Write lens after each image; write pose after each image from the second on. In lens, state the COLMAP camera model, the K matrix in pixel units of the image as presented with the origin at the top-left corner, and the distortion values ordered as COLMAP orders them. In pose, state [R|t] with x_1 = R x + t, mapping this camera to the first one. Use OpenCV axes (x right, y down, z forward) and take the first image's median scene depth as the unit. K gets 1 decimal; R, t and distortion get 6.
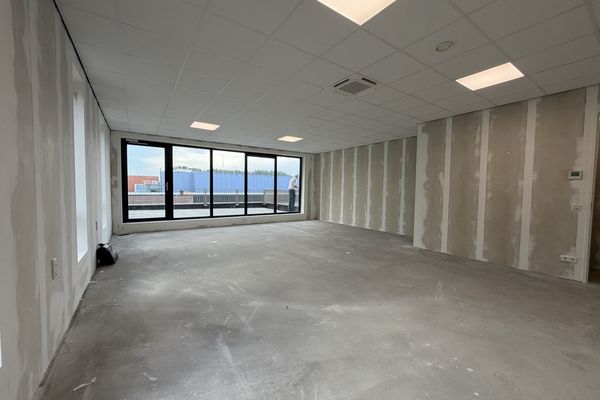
lens RADIAL K [[239.9, 0, 298.4], [0, 239.9, 200.6], [0, 0, 1]] dist [0.001669, -0.000399]
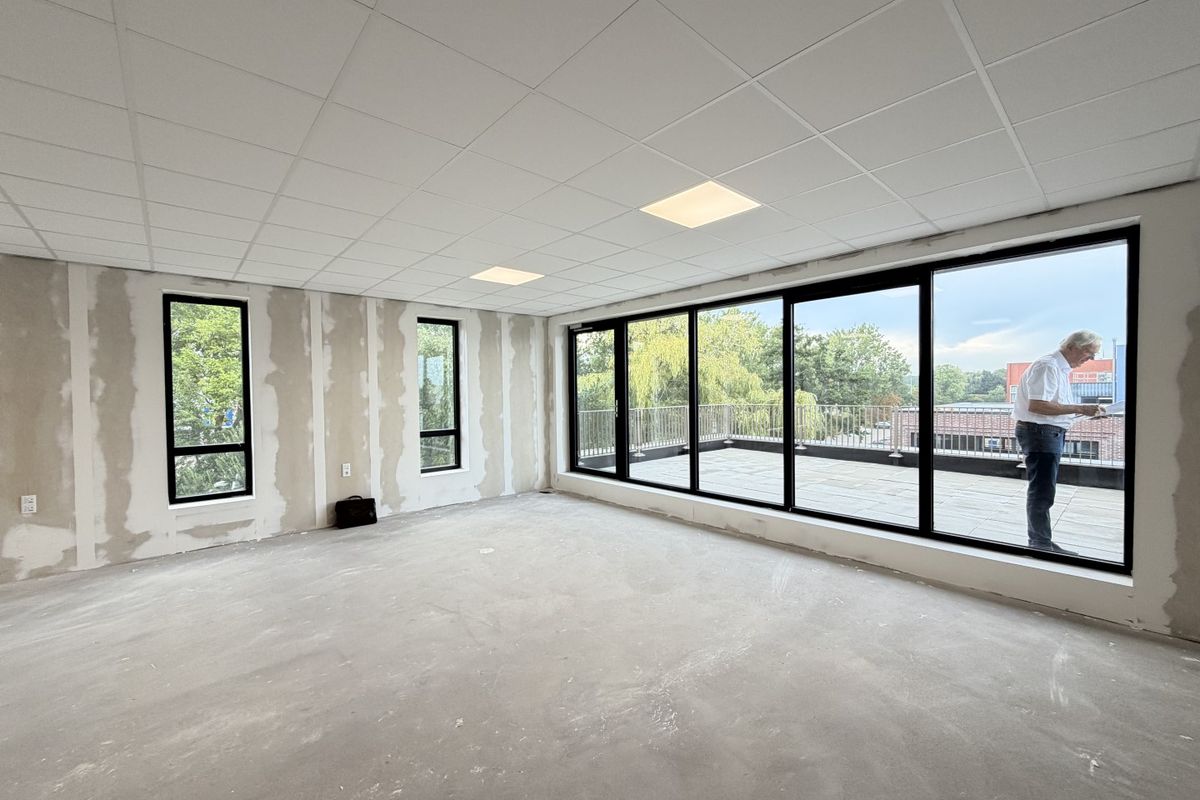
lens RADIAL K [[479.7, 0, 596.8], [0, 479.7, 401.1], [0, 0, 1]] dist [0.001669, -0.000399]
pose [[0.124619, 0.003640, -0.992198, 0.573438], [-0.036058, 0.999349, -0.000863, -0.109716], [0.991549, 0.035884, 0.124670, 1.240497]]
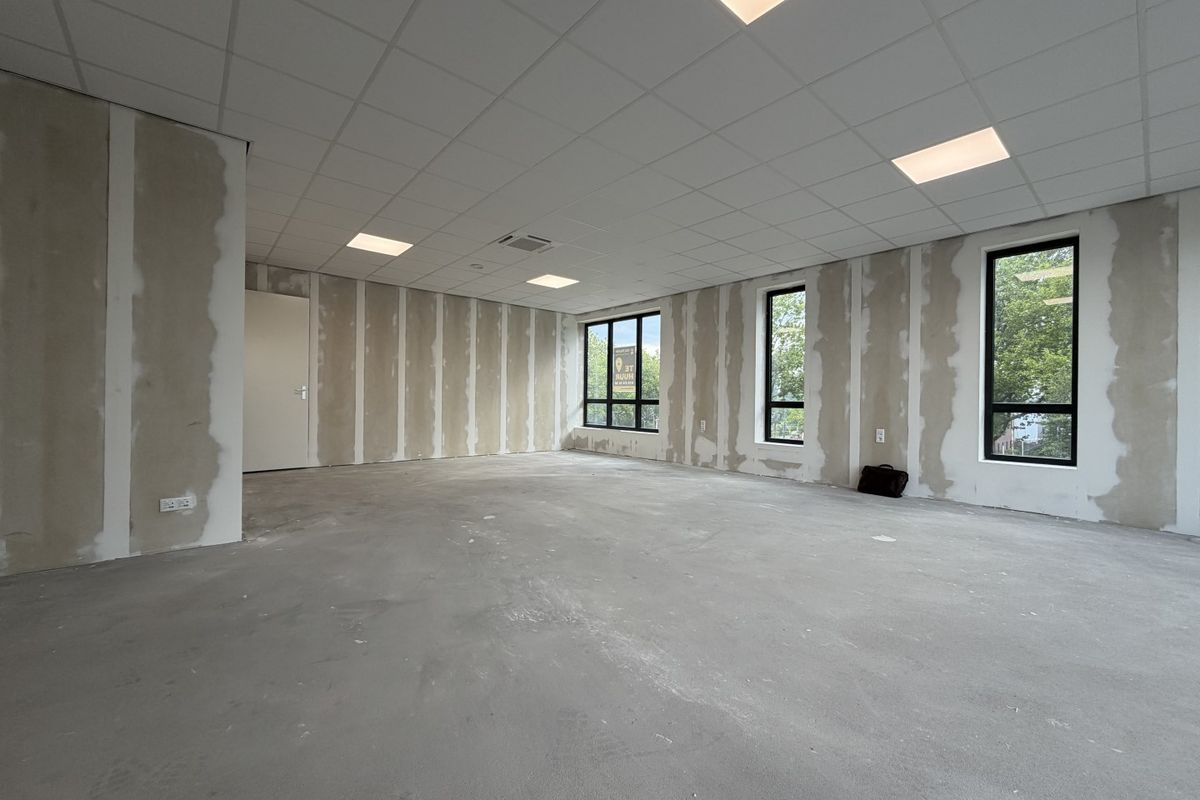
lens RADIAL K [[479.7, 0, 596.8], [0, 479.7, 401.1], [0, 0, 1]] dist [0.001669, -0.000399]
pose [[-0.994053, -0.028270, -0.105163, 0.113346], [-0.033601, 0.998220, 0.049272, -0.034393], [0.103583, 0.052512, -0.993234, 1.823407]]
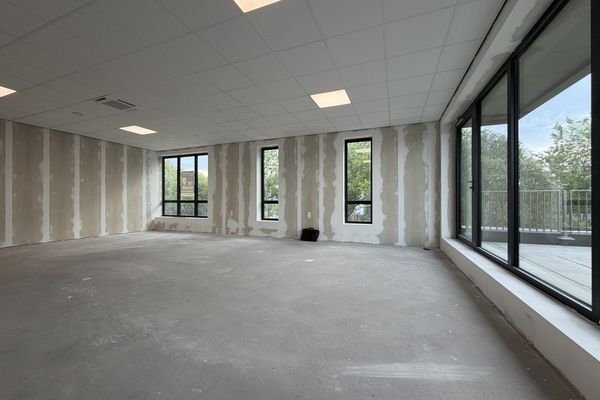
lens RADIAL K [[239.9, 0, 298.4], [0, 239.9, 200.6], [0, 0, 1]] dist [0.001669, -0.000399]
pose [[-0.834303, -0.017173, -0.551039, 0.091724], [-0.041778, 0.998610, 0.032133, -0.037856], [0.549721, 0.049830, -0.833861, 1.819280]]
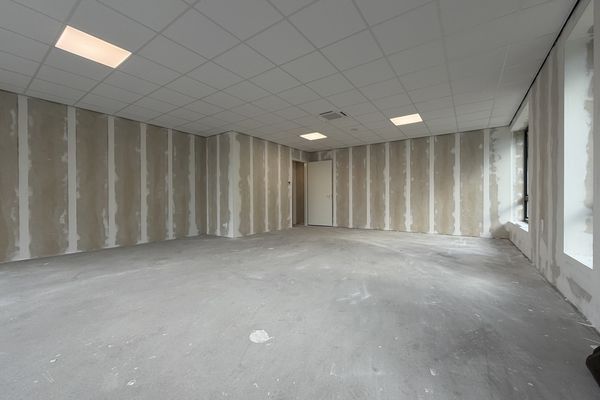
lens RADIAL K [[239.9, 0, 298.4], [0, 239.9, 200.6], [0, 0, 1]] dist [0.001669, -0.000399]
pose [[-0.341885, -0.021384, 0.939498, -0.759791], [0.044424, 0.998256, 0.038888, -0.016203], [-0.938691, 0.055031, -0.340339, 1.207245]]
